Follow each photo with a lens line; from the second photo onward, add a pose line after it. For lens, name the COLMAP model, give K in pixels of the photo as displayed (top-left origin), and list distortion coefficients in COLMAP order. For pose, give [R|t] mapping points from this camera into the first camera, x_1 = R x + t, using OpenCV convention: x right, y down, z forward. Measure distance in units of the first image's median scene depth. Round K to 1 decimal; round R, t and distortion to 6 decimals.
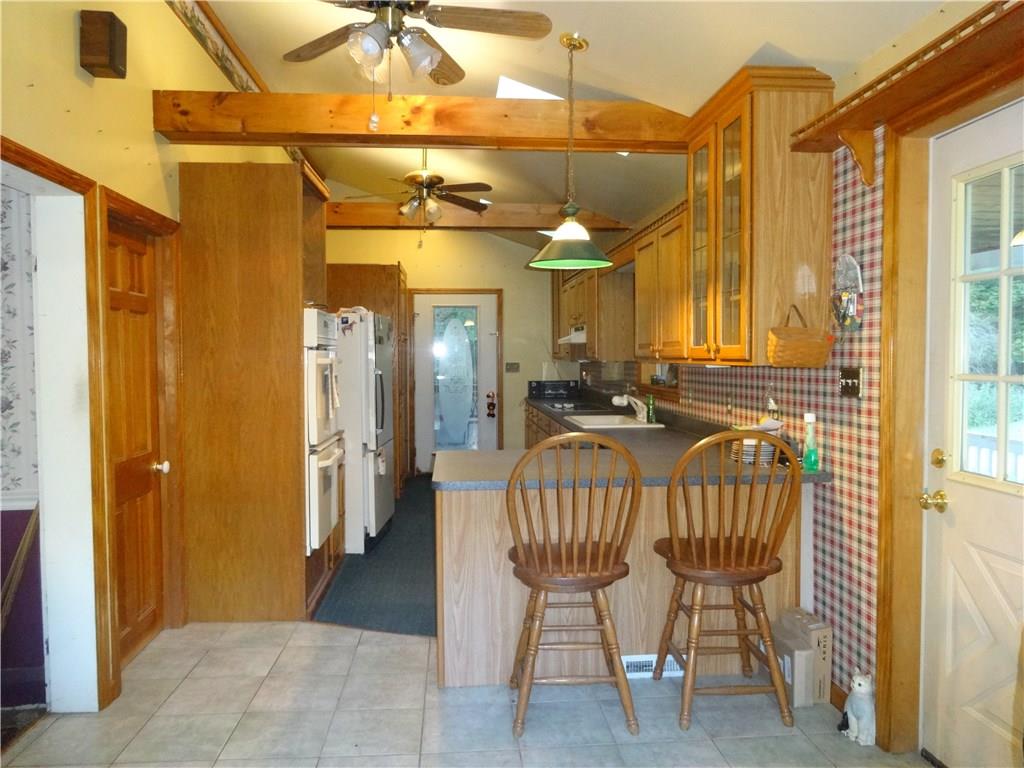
lens RADIAL K [[739.2, 0, 512.0], [0, 739.2, 384.0], [0, 0, 1]] dist [0.007952, 0.004314]
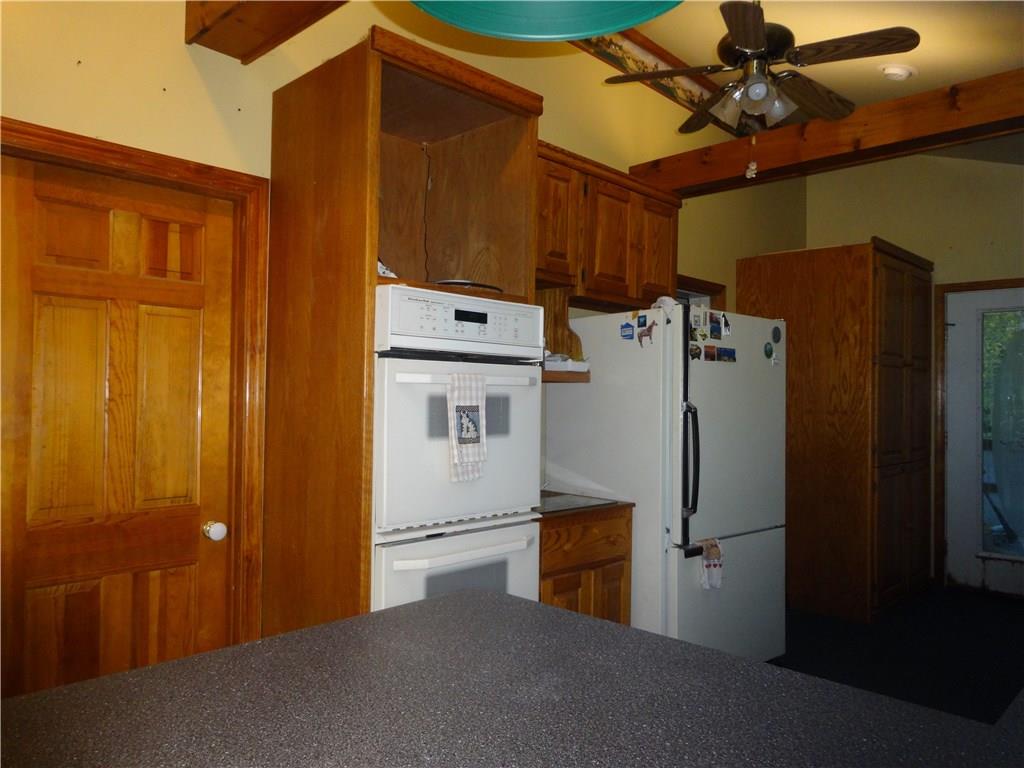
lens RADIAL K [[755.3, 0, 512.0], [0, 755.3, 384.0], [0, 0, 1]] dist [-0.008099, 0.003224]
pose [[0.670345, 0.001356, -0.742048, 0.160350], [-0.046229, 0.998132, -0.039938, -0.005209], [0.740608, 0.061076, 0.669155, 0.511408]]
